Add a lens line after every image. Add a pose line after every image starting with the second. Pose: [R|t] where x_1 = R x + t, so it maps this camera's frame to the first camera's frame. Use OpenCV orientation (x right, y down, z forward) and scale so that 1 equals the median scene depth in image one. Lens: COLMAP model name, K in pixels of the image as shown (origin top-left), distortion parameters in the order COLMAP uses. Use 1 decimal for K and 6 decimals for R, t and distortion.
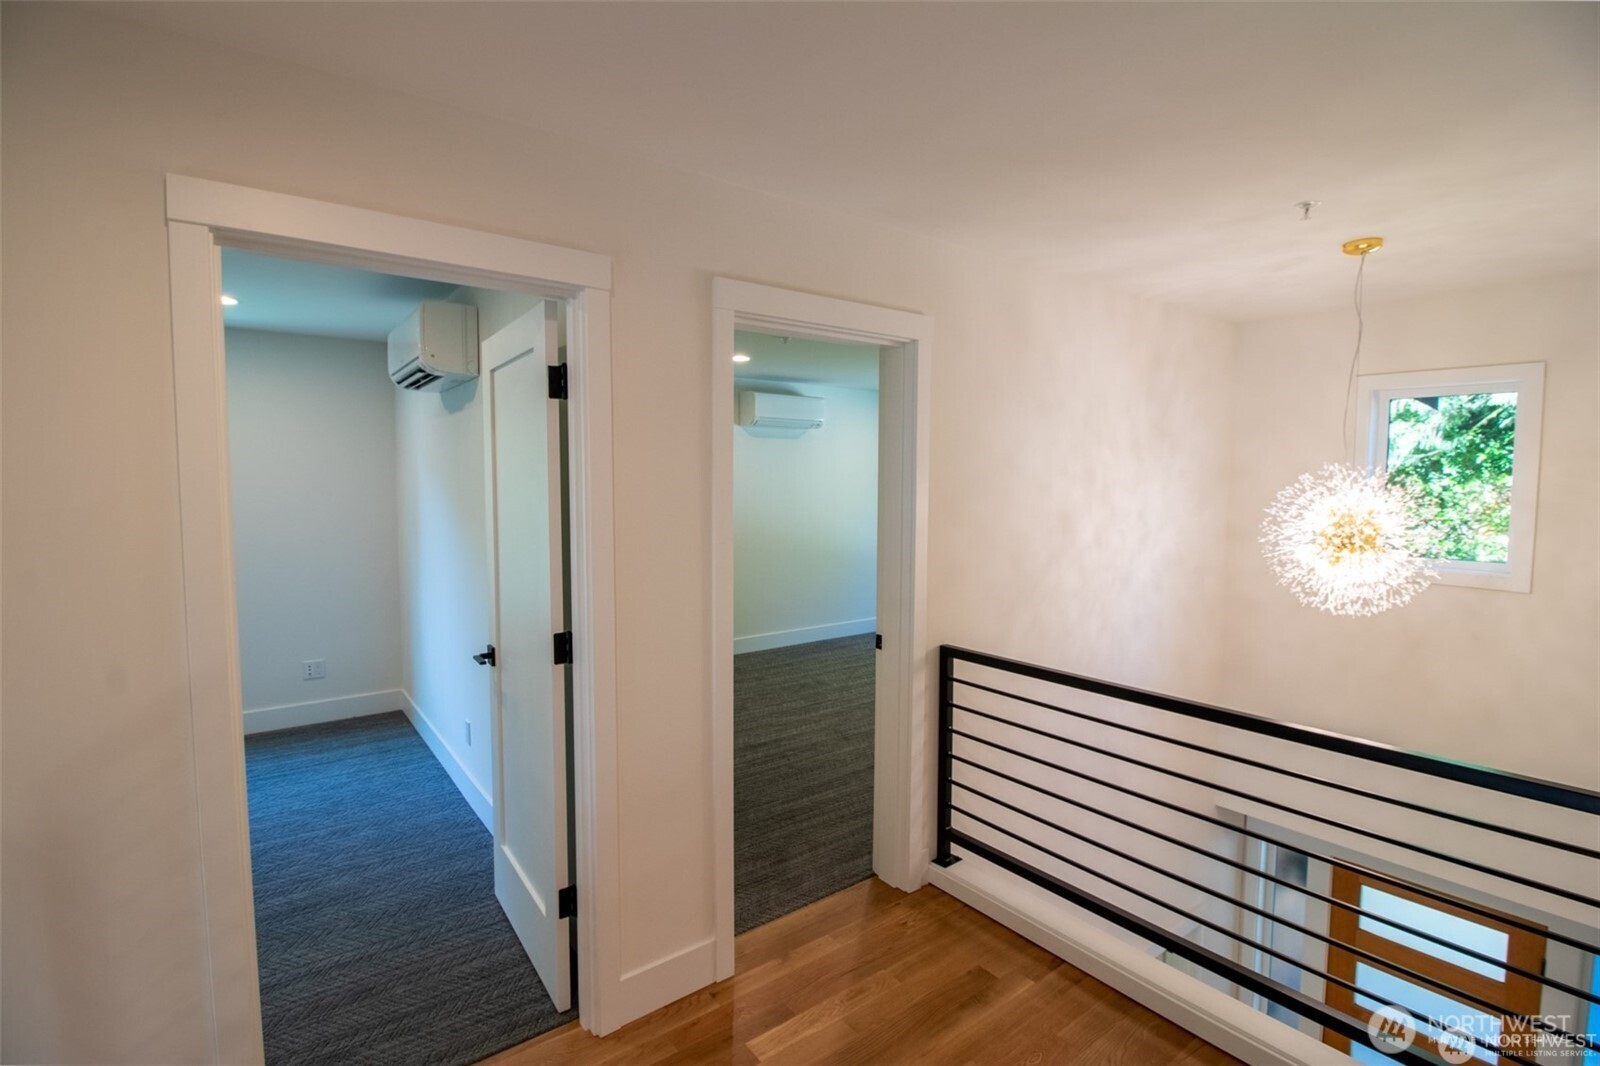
lens RADIAL K [[756.5, 0, 799.0], [0, 756.5, 532.2], [0, 0, 1]] dist [-0.016609, -0.001473]
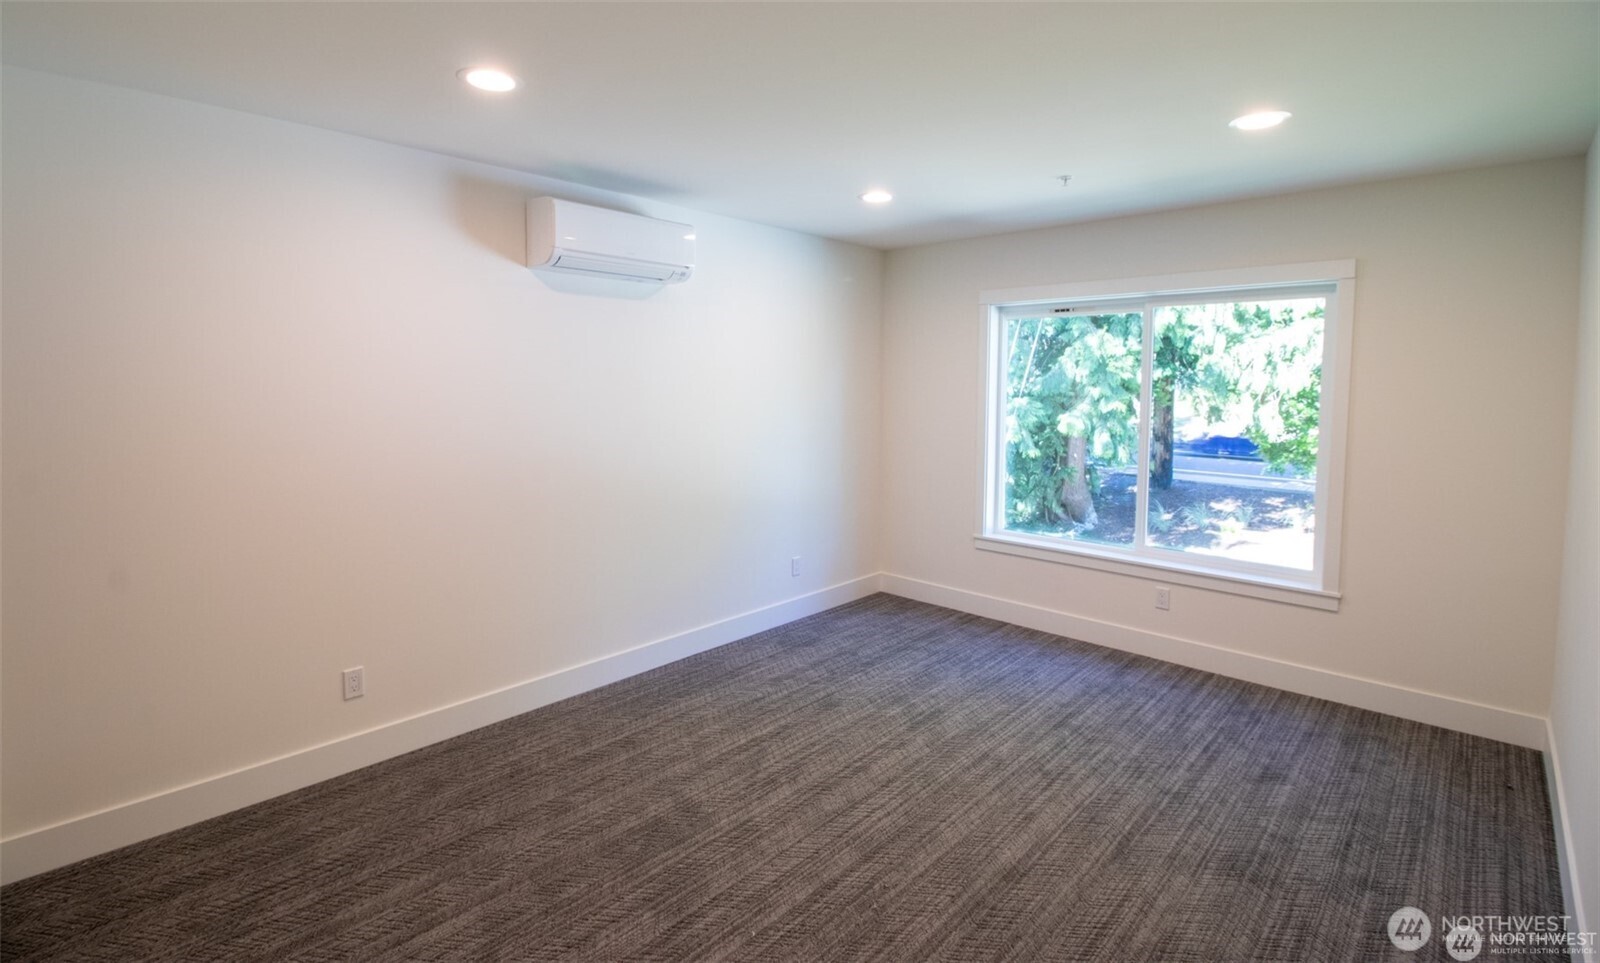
lens RADIAL K [[739.8, 0, 799.0], [0, 739.8, 476.9], [0, 0, 1]] dist [-0.000595, -0.000032]
pose [[0.985040, -0.009693, 0.172053, 0.016282], [0.001426, 0.998841, 0.048105, -0.025530], [-0.172320, -0.047140, 0.983912, 0.513318]]
